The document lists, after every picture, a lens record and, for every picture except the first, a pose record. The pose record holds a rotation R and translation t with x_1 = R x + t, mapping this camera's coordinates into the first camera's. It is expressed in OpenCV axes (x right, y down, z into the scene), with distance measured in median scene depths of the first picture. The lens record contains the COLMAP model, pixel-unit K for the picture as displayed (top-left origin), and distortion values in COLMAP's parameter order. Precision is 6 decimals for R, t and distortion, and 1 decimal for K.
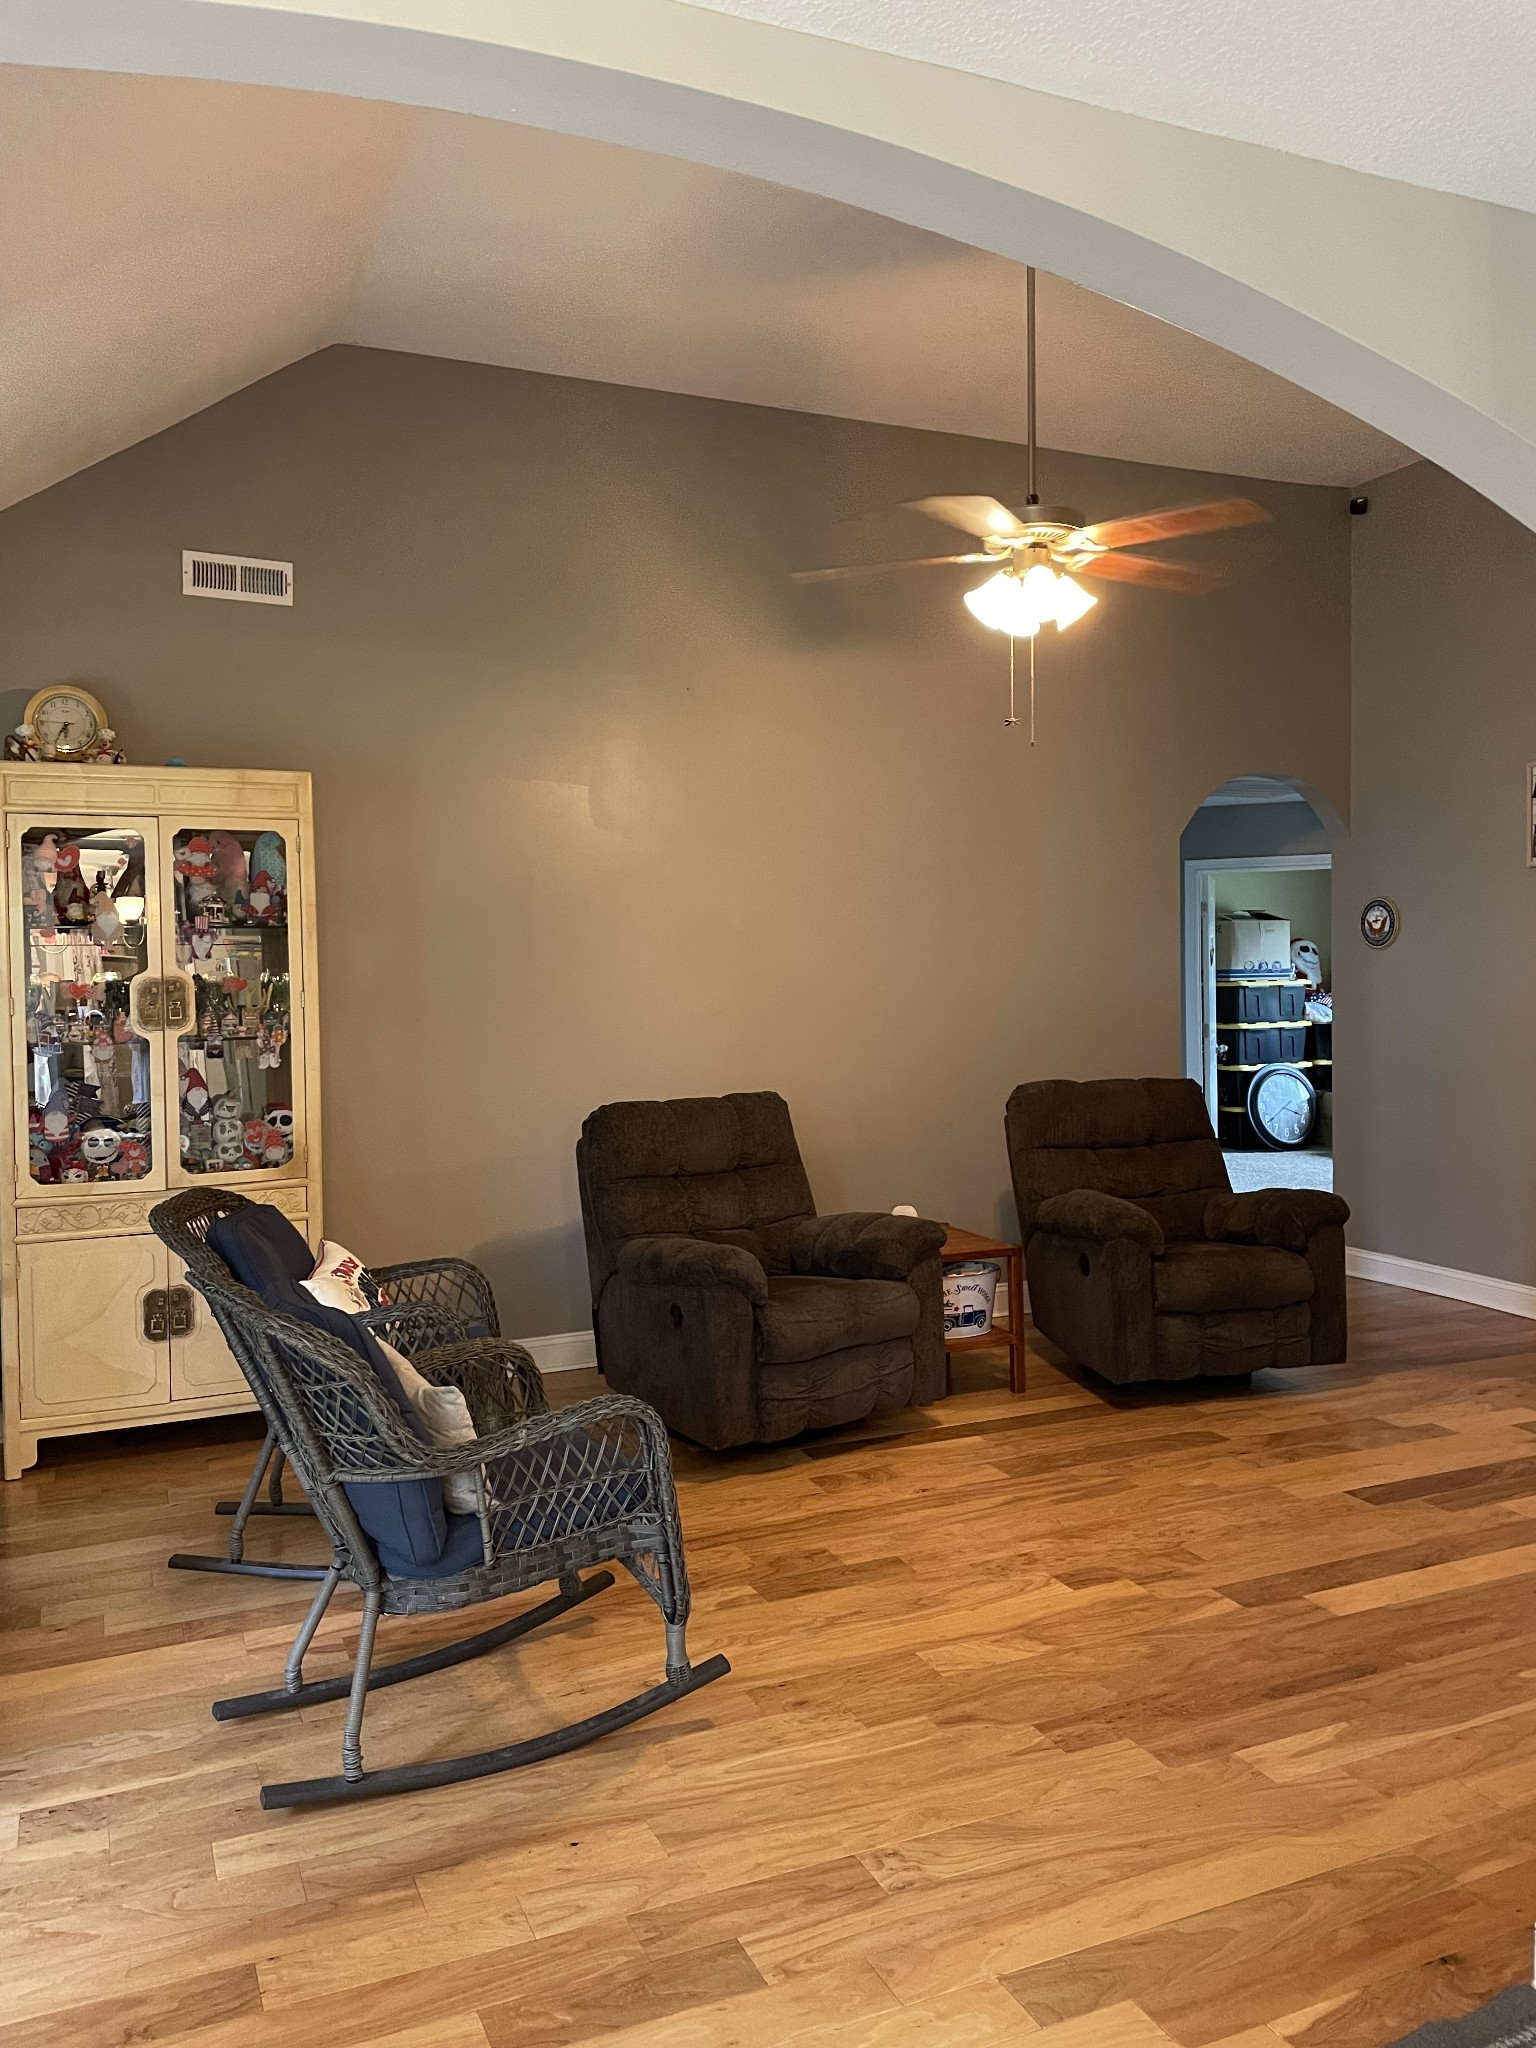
lens RADIAL K [[1554.7, 0, 781.9], [0, 1554.7, 1008.2], [0, 0, 1]] dist [0.099474, -0.114019]
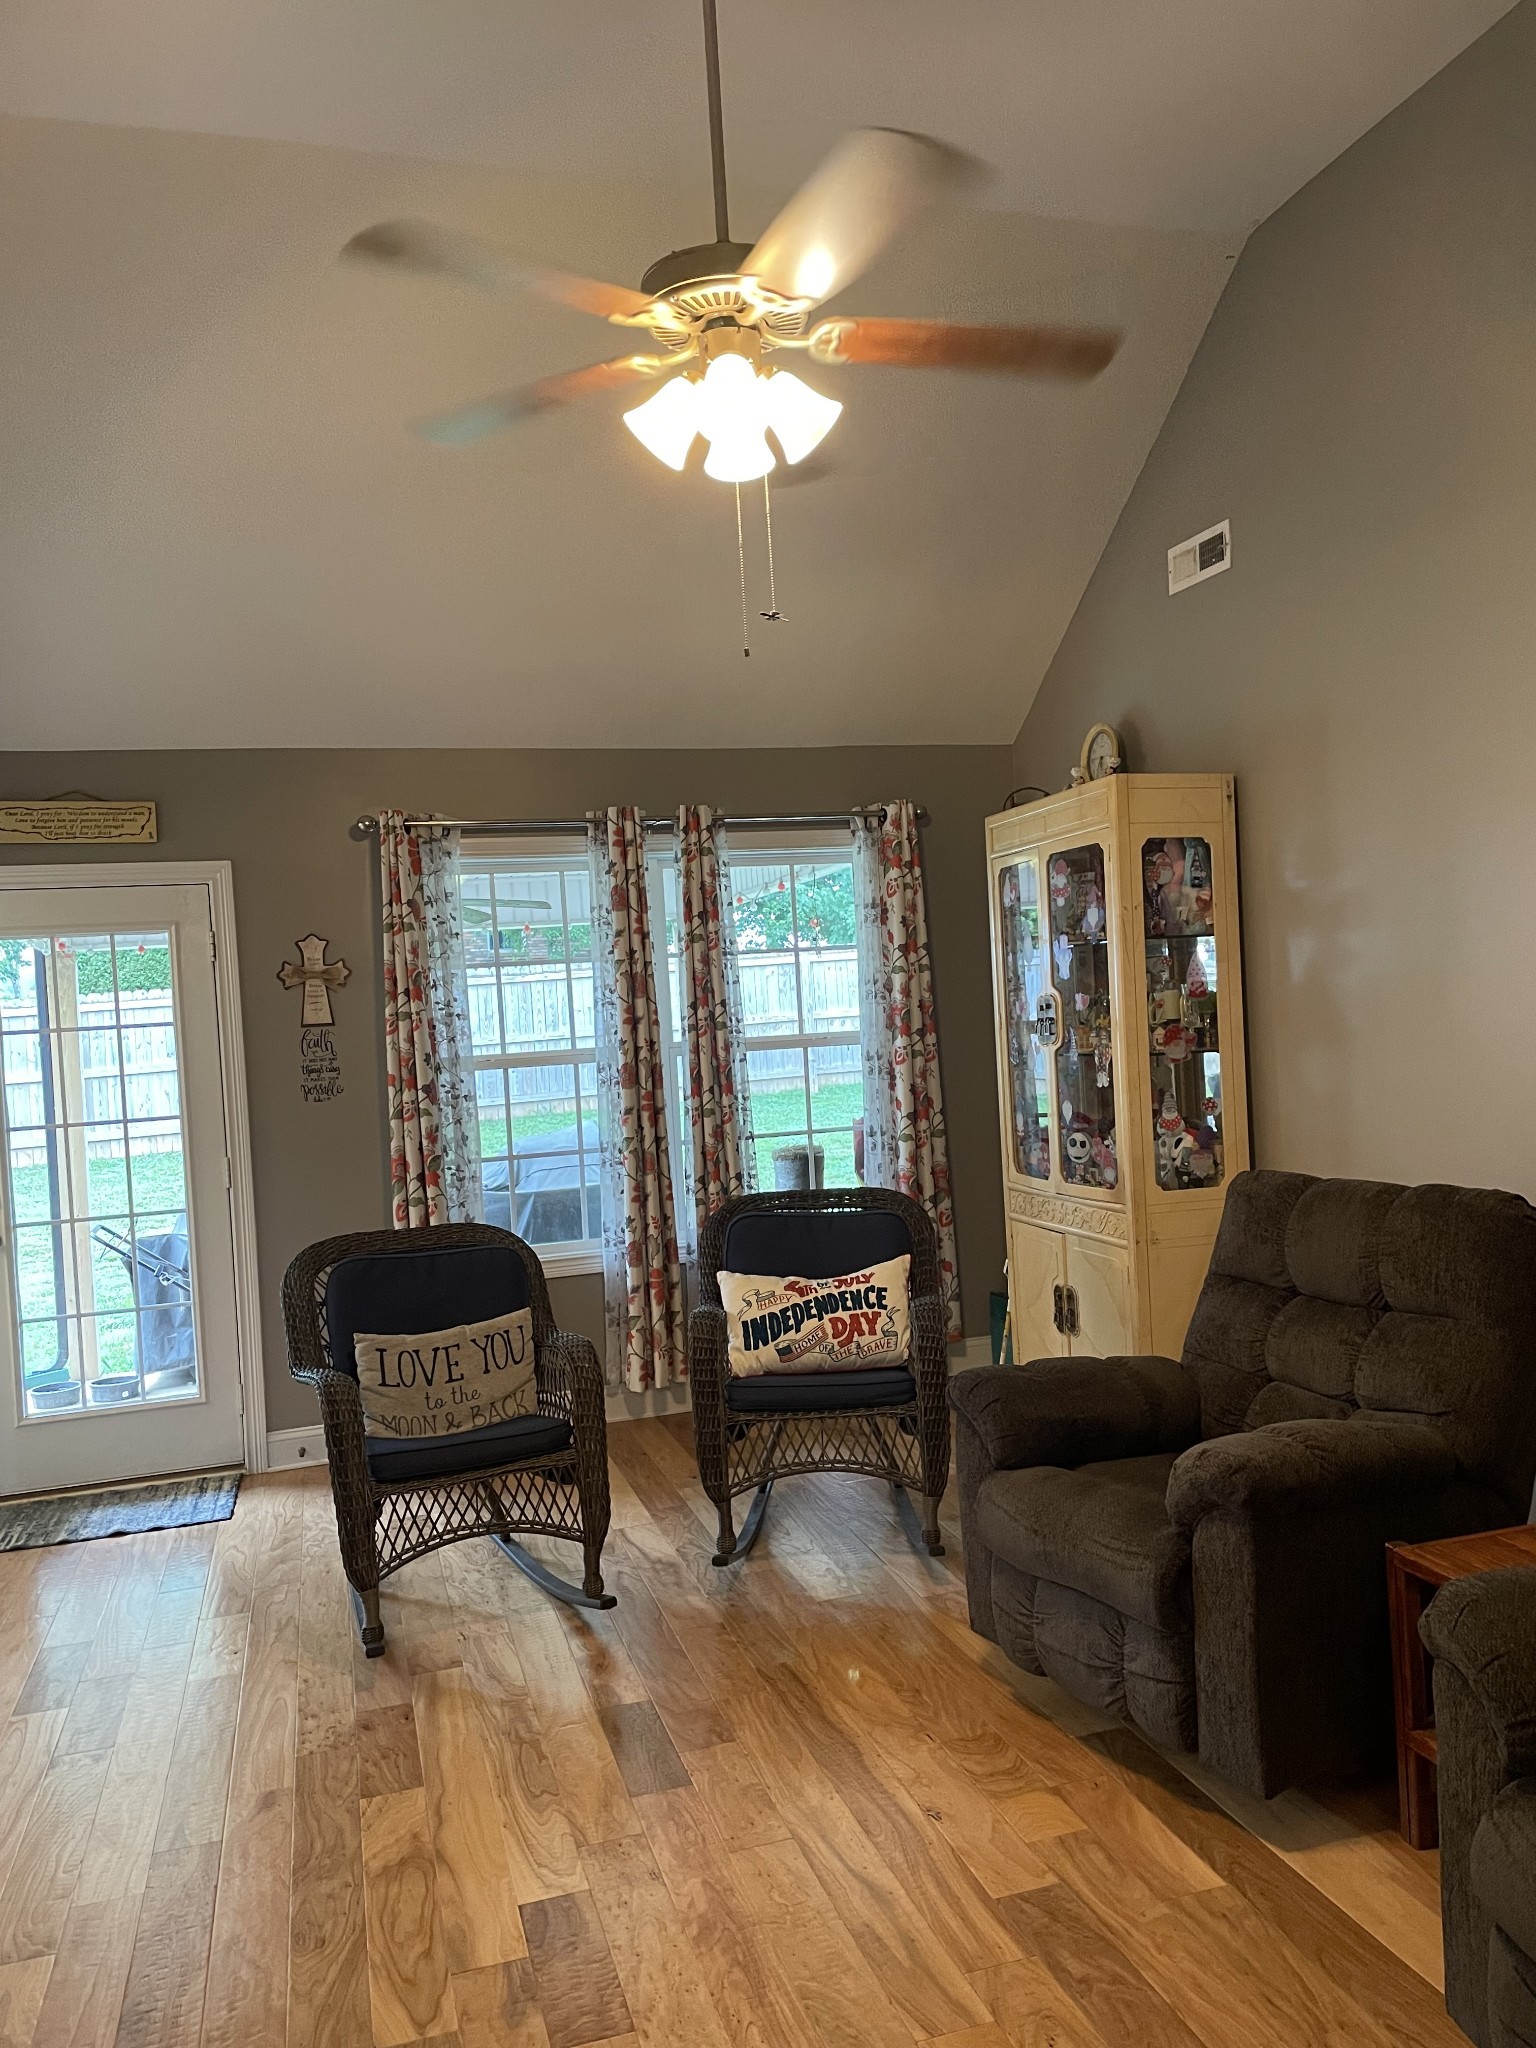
lens RADIAL K [[1562.0, 0, 806.6], [0, 1562.0, 1027.2], [0, 0, 1]] dist [0.097228, -0.144711]
pose [[-0.129218, 0.033753, -0.991042, 0.977981], [0.035257, 0.998945, 0.029425, -0.050050], [0.990989, -0.031139, -0.130271, 1.393891]]
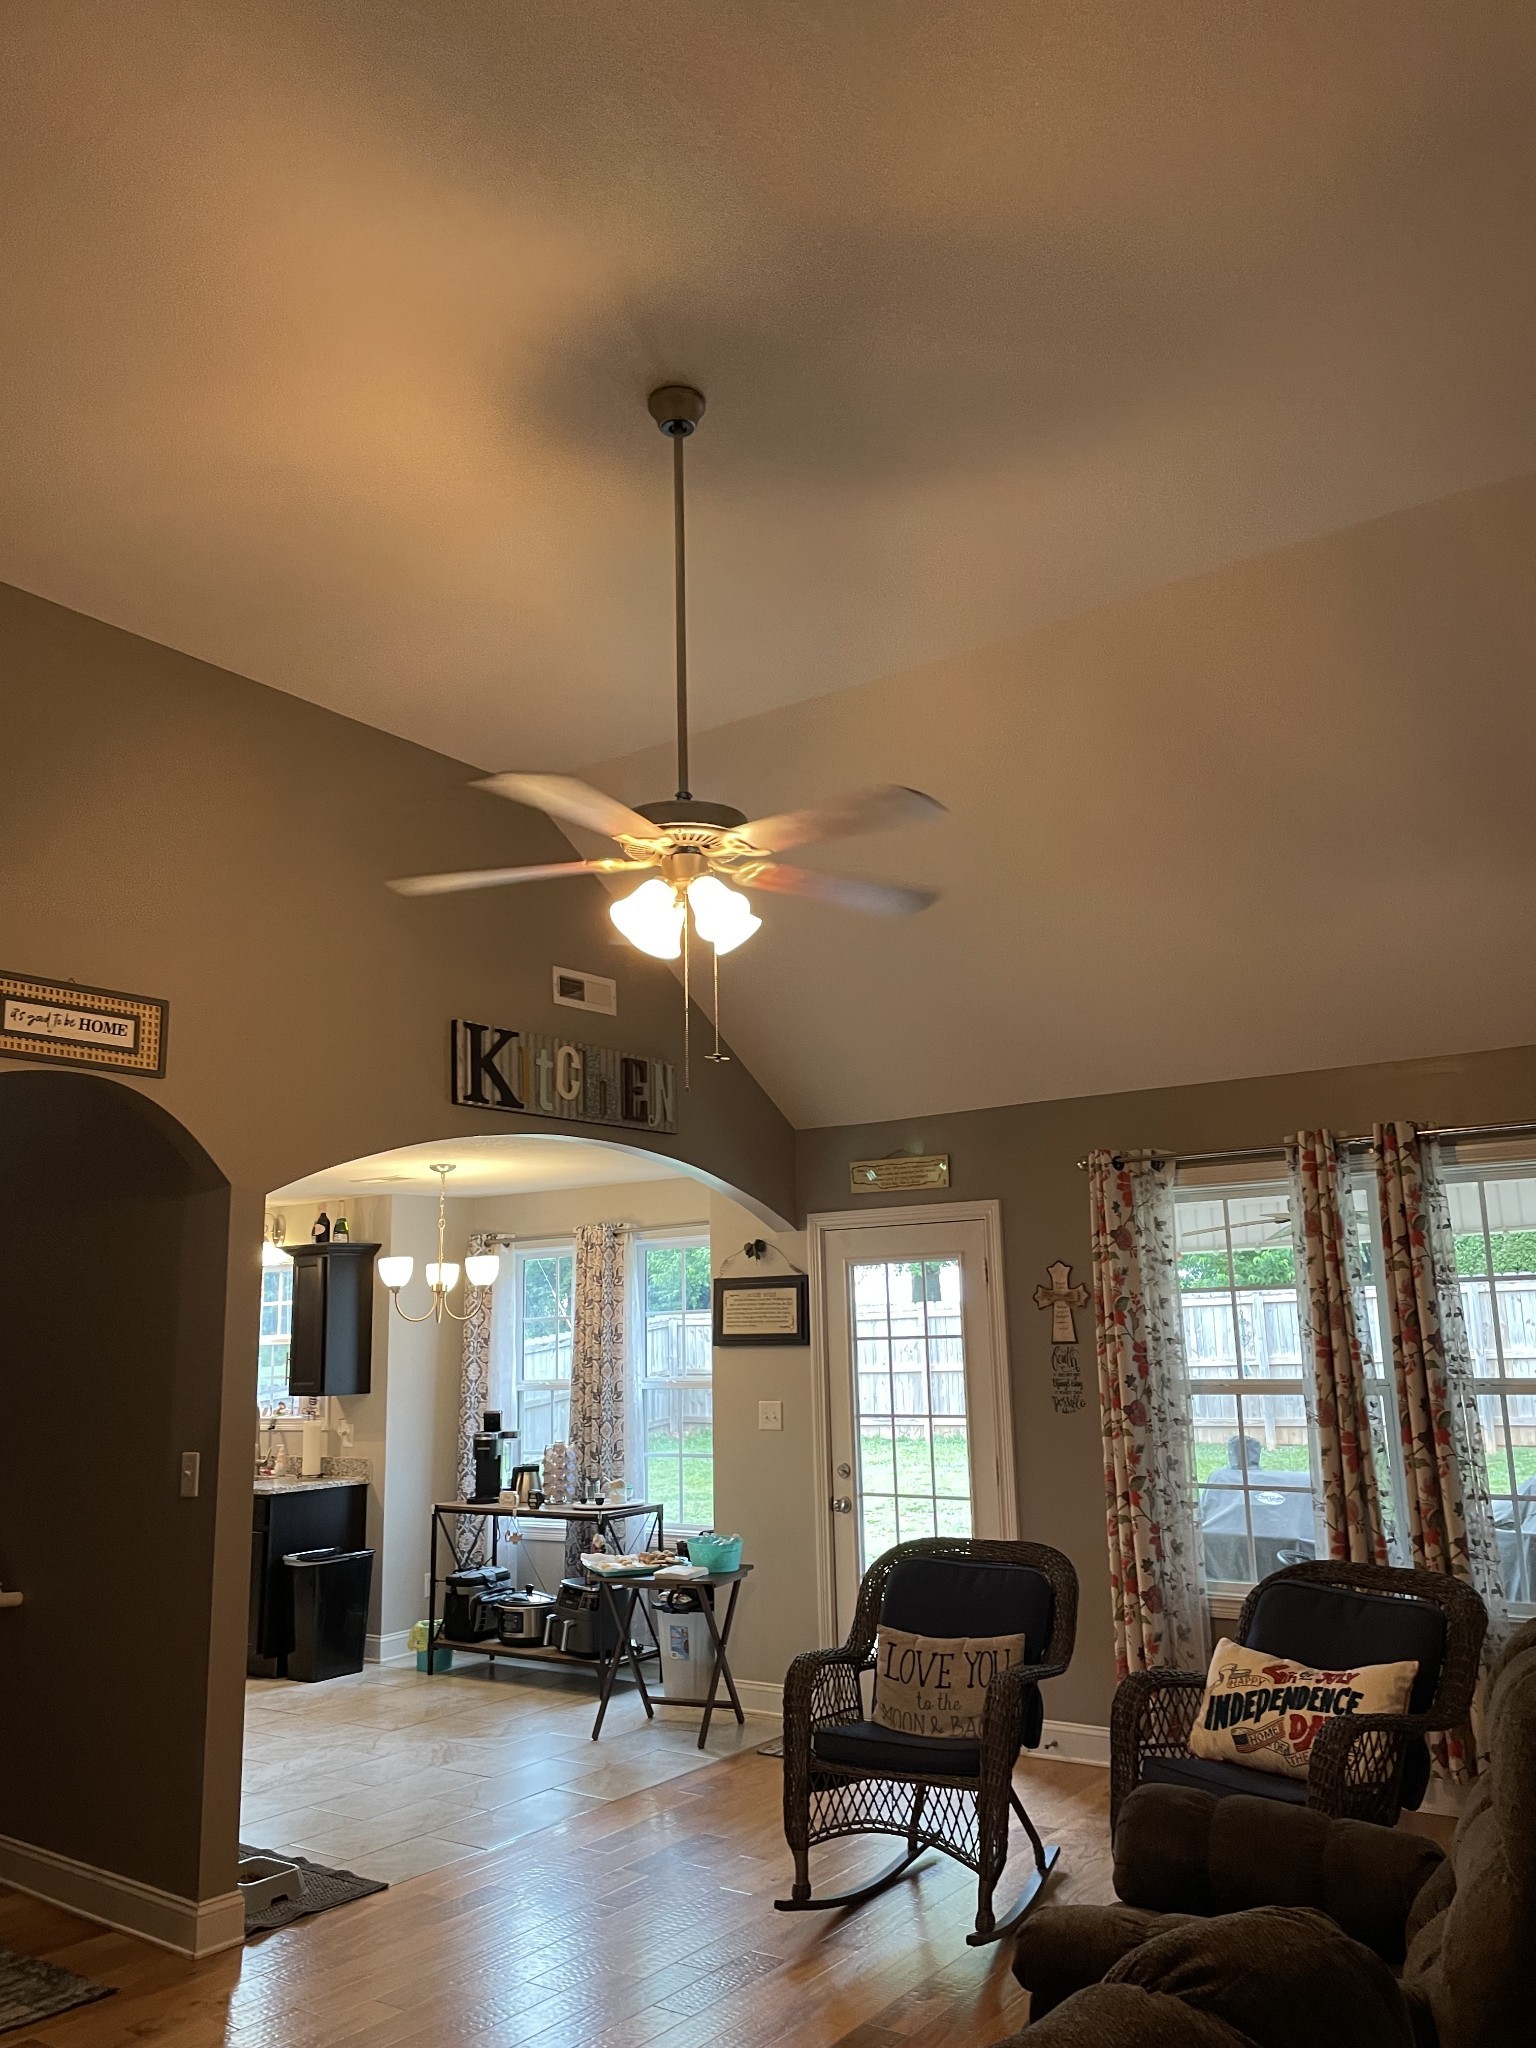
lens RADIAL K [[1548.1, 0, 766.2], [0, 1548.1, 1030.1], [0, 0, 1]] dist [0.096782, -0.126920]
pose [[-0.871122, -0.060349, -0.487344, 0.636104], [0.025651, 0.985473, -0.167885, -0.085763], [0.490396, -0.158749, -0.856919, 2.138066]]
